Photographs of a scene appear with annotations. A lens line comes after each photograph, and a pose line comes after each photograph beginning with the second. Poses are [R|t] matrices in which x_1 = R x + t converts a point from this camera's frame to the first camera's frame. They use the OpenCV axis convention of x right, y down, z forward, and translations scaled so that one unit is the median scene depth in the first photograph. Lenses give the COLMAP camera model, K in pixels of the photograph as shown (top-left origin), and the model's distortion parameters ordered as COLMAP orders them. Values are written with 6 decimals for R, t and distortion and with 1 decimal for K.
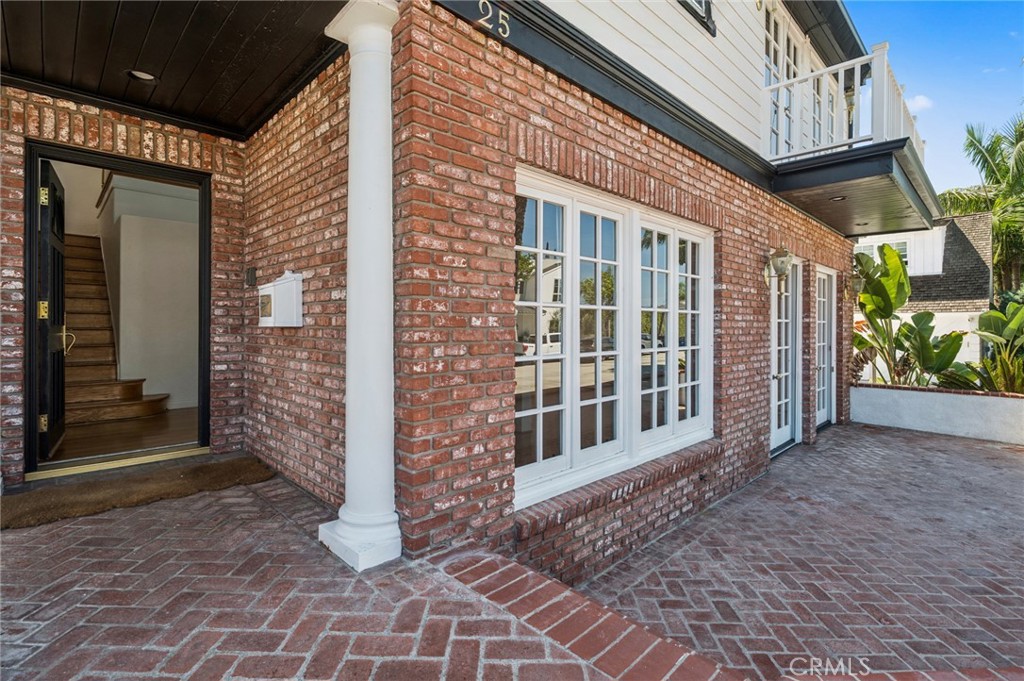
lens RADIAL K [[478.8, 0, 510.7], [0, 478.8, 332.4], [0, 0, 1]] dist [0.000404, -0.001732]
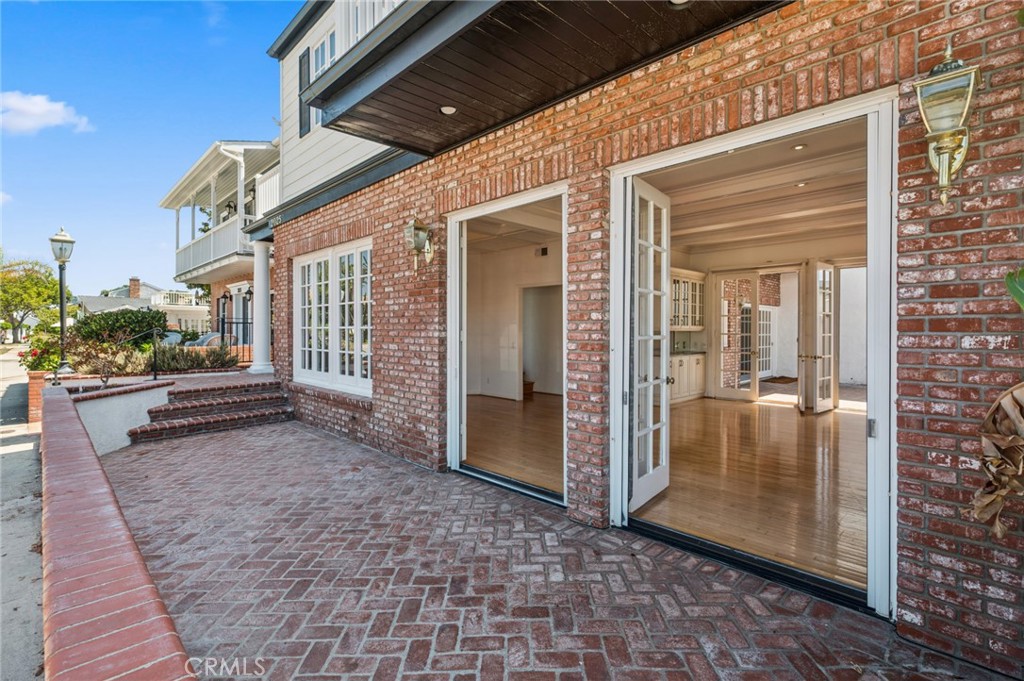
lens RADIAL K [[478.8, 0, 510.7], [0, 478.8, 332.4], [0, 0, 1]] dist [0.000404, -0.001732]
pose [[0.008008, 0.003895, -0.999960, 1.608899], [-0.009091, 0.999951, 0.003822, 0.033746], [0.999927, 0.009060, 0.008043, 1.280017]]
